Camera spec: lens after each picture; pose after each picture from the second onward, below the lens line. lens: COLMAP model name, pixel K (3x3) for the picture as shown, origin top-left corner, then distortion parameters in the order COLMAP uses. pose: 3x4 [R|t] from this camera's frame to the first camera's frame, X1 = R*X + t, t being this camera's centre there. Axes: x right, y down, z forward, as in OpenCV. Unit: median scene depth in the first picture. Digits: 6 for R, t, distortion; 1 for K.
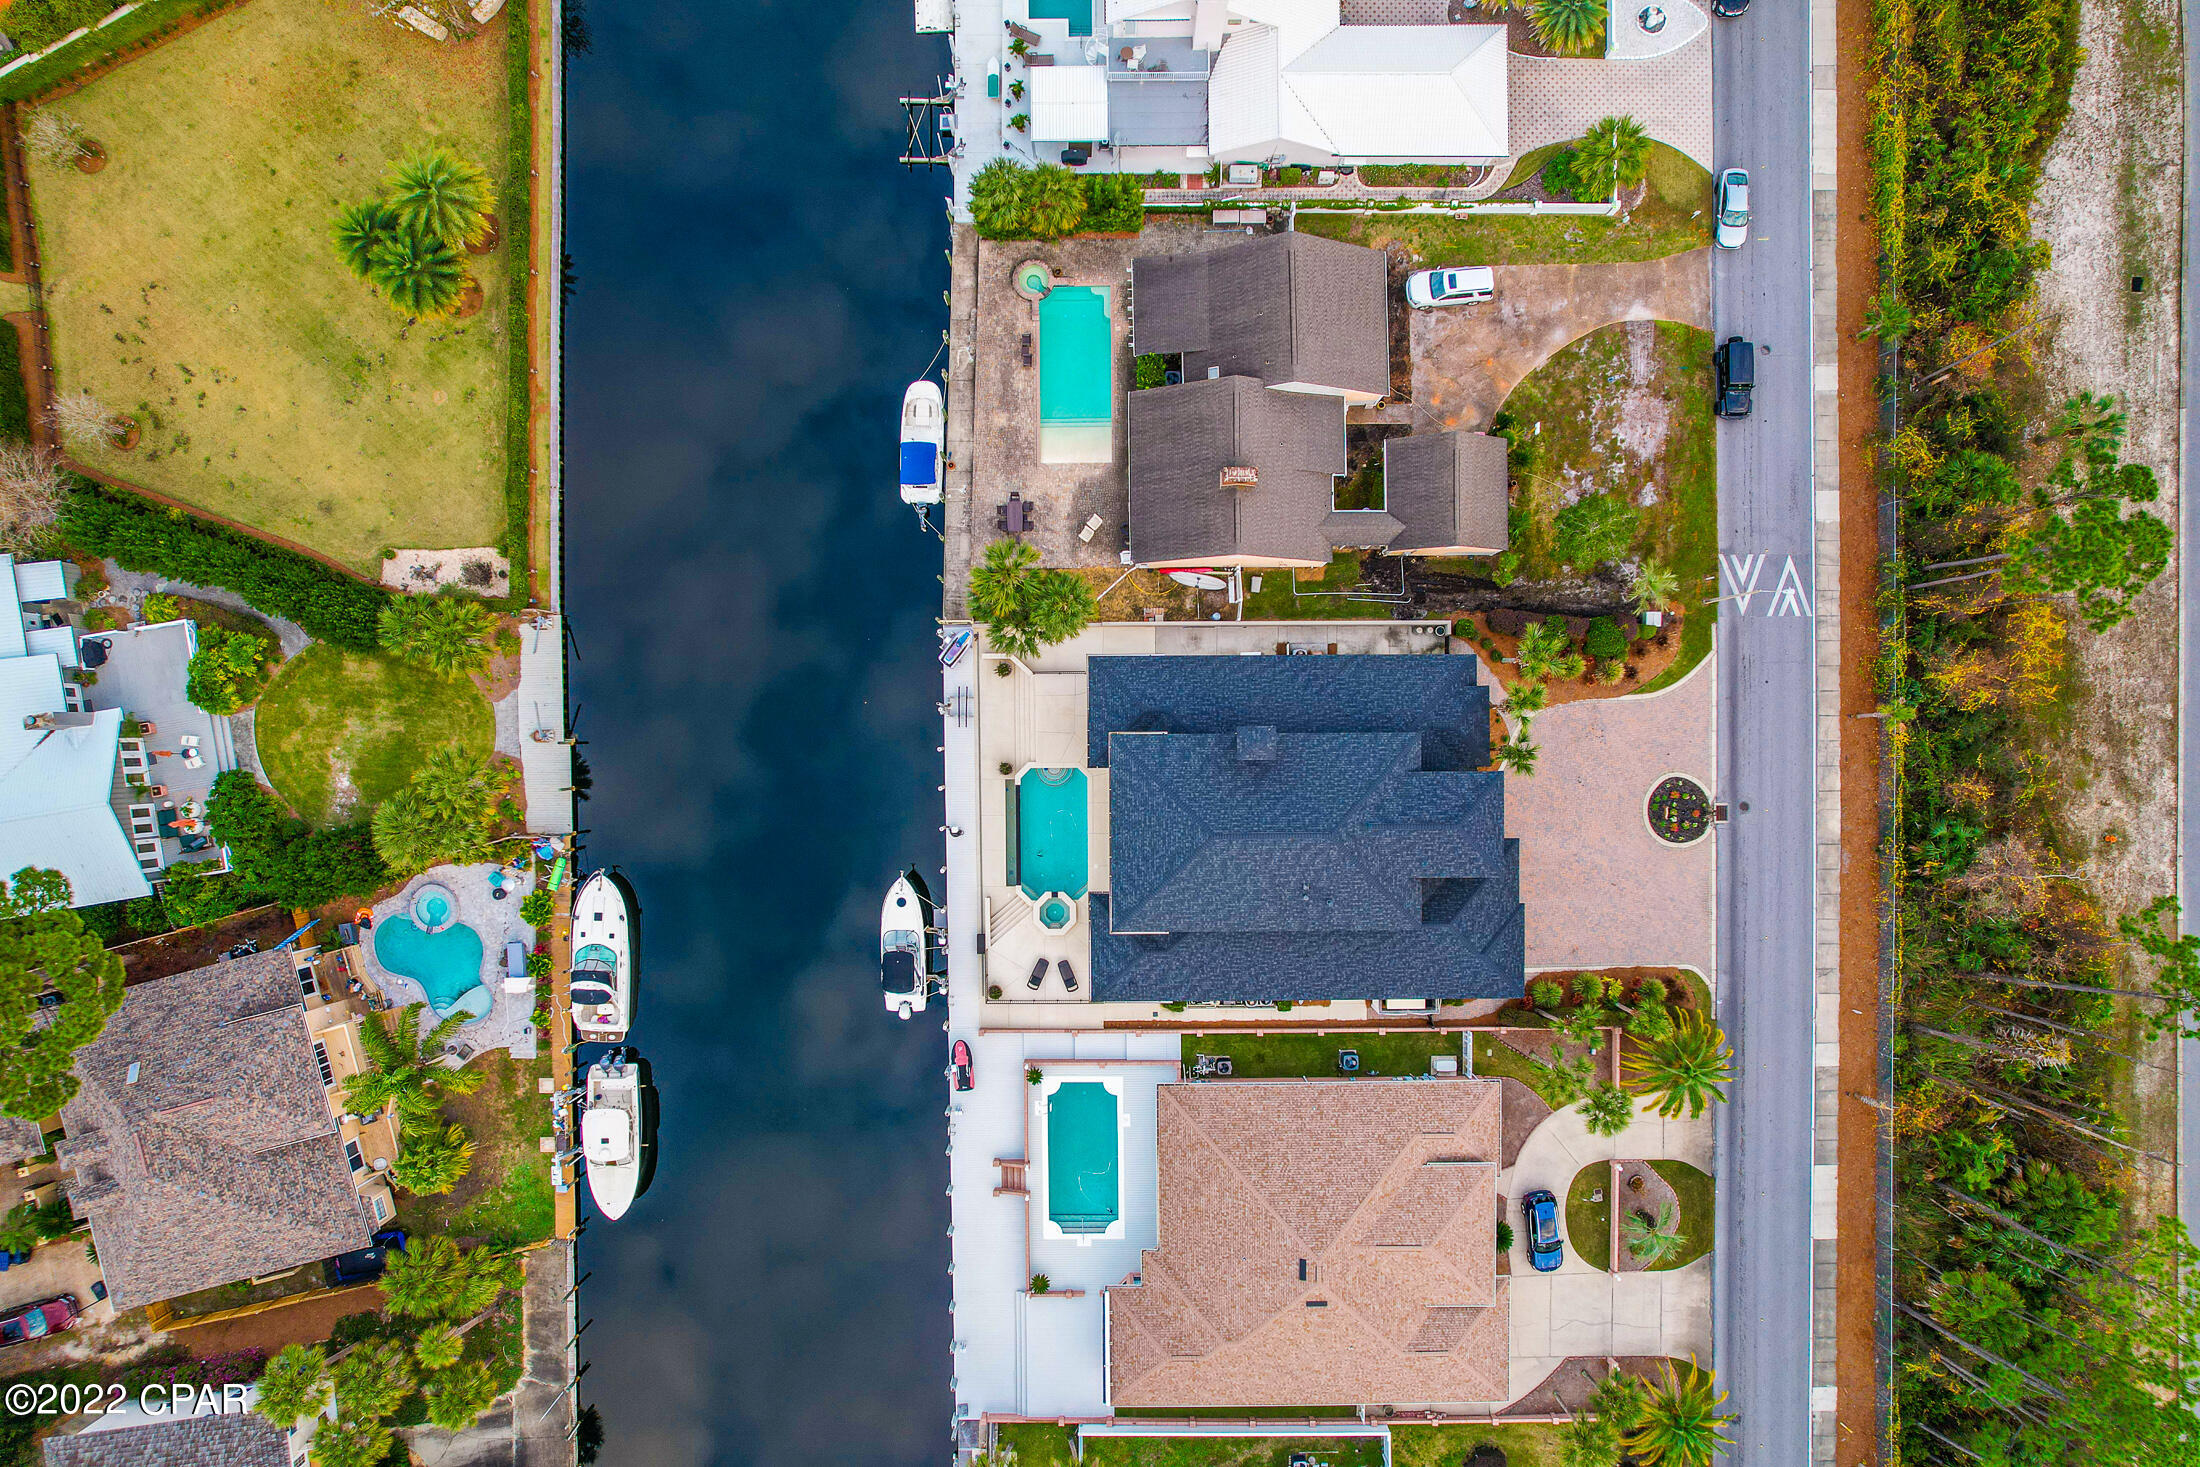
lens RADIAL K [[1398.7, 0, 1106.5], [0, 1398.7, 762.7], [0, 0, 1]] dist [-0.071946, 0.066547]
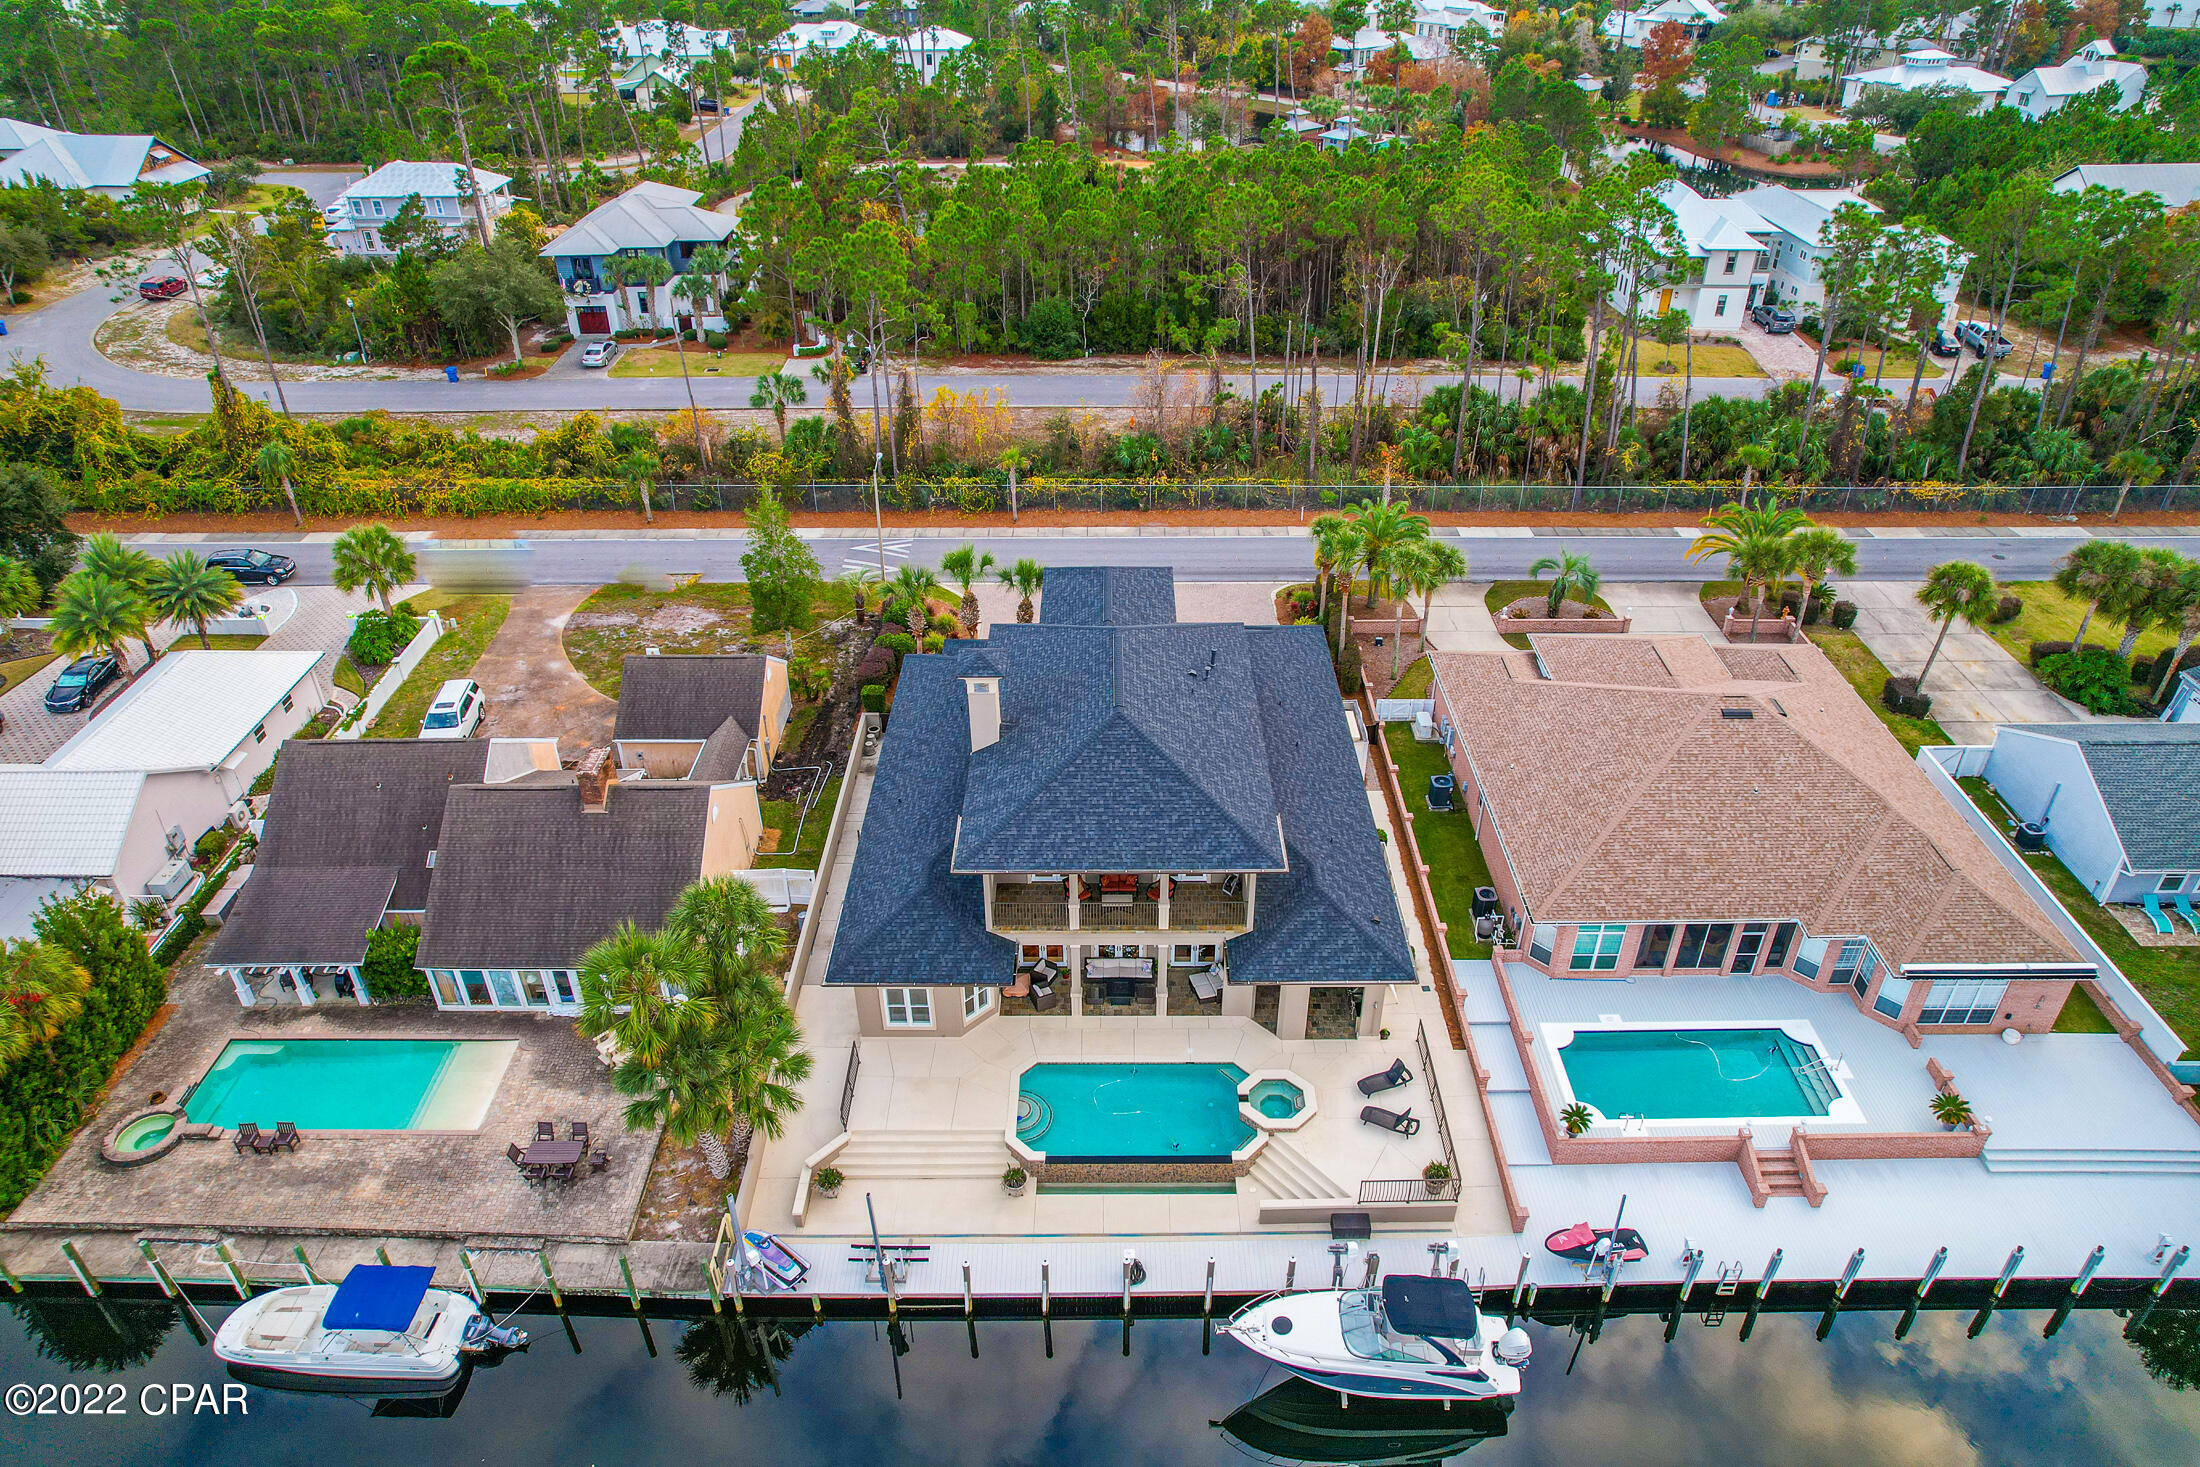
lens RADIAL K [[1398.7, 0, 1106.5], [0, 1398.7, 762.7], [0, 0, 1]] dist [-0.071946, 0.066547]
pose [[0.006721, -0.556196, 0.831024, -0.425210], [0.999864, -0.008781, -0.013964, 0.048057], [0.015064, 0.831004, 0.556062, 0.572465]]
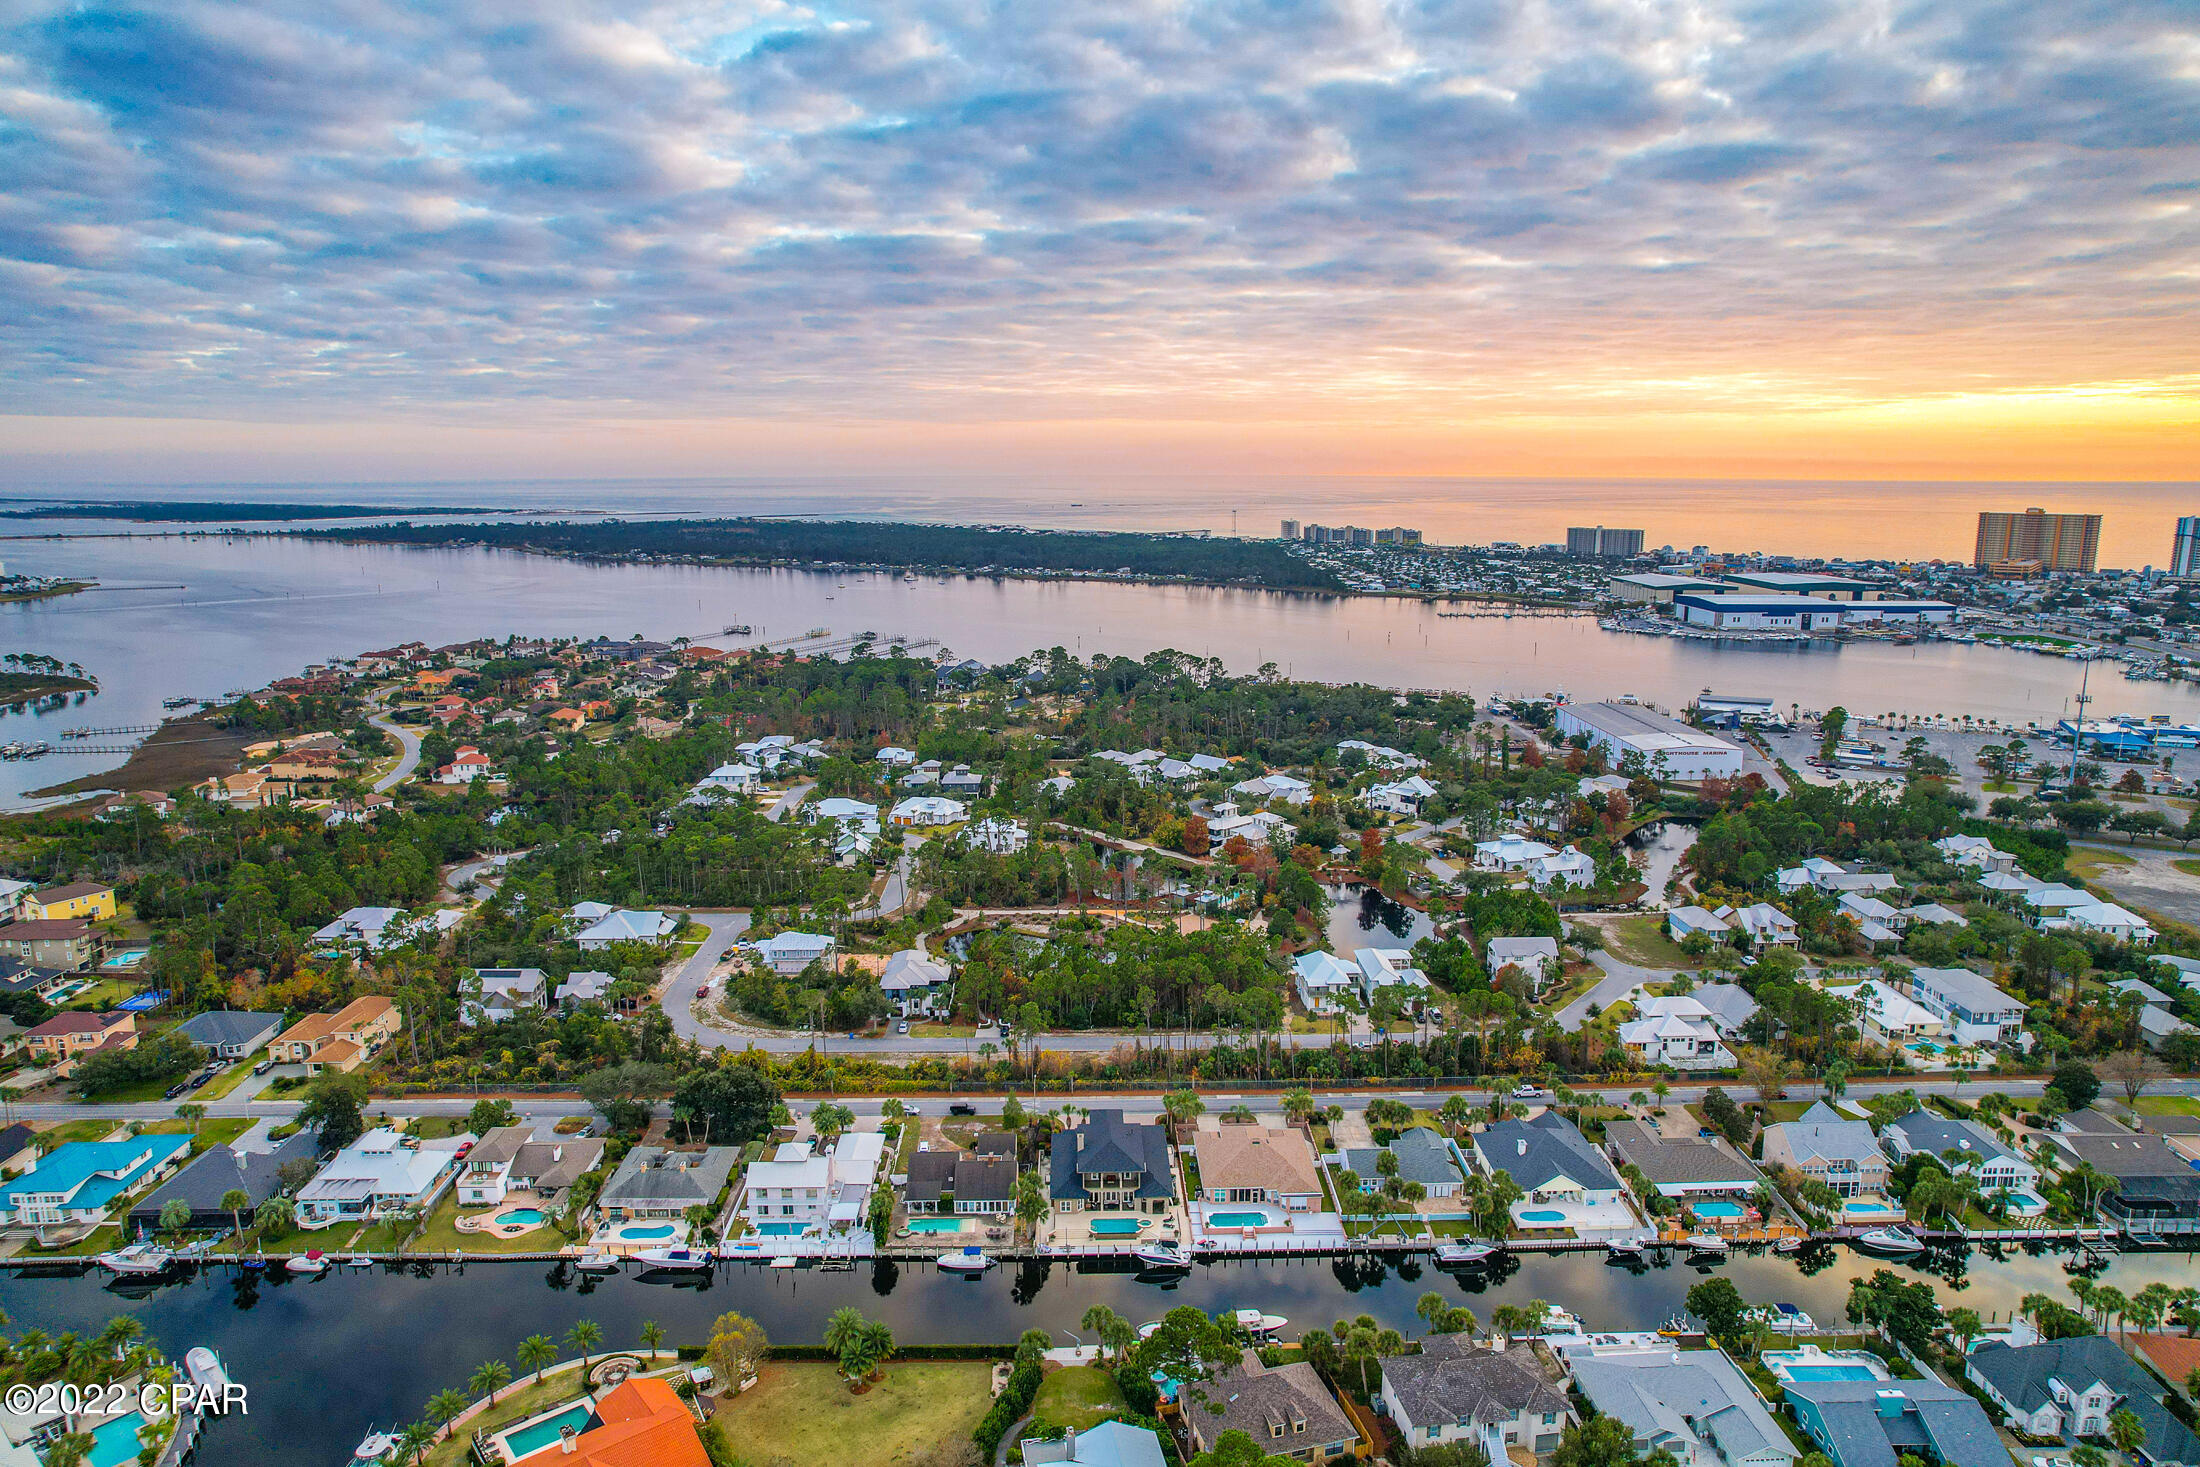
lens RADIAL K [[1398.7, 0, 1106.5], [0, 1398.7, 762.7], [0, 0, 1]] dist [-0.071946, 0.066547]
pose [[-0.018776, -0.203669, 0.978860, -2.426548], [0.999757, -0.015140, 0.016026, 0.004867], [0.011556, 0.978923, 0.203904, -0.391976]]
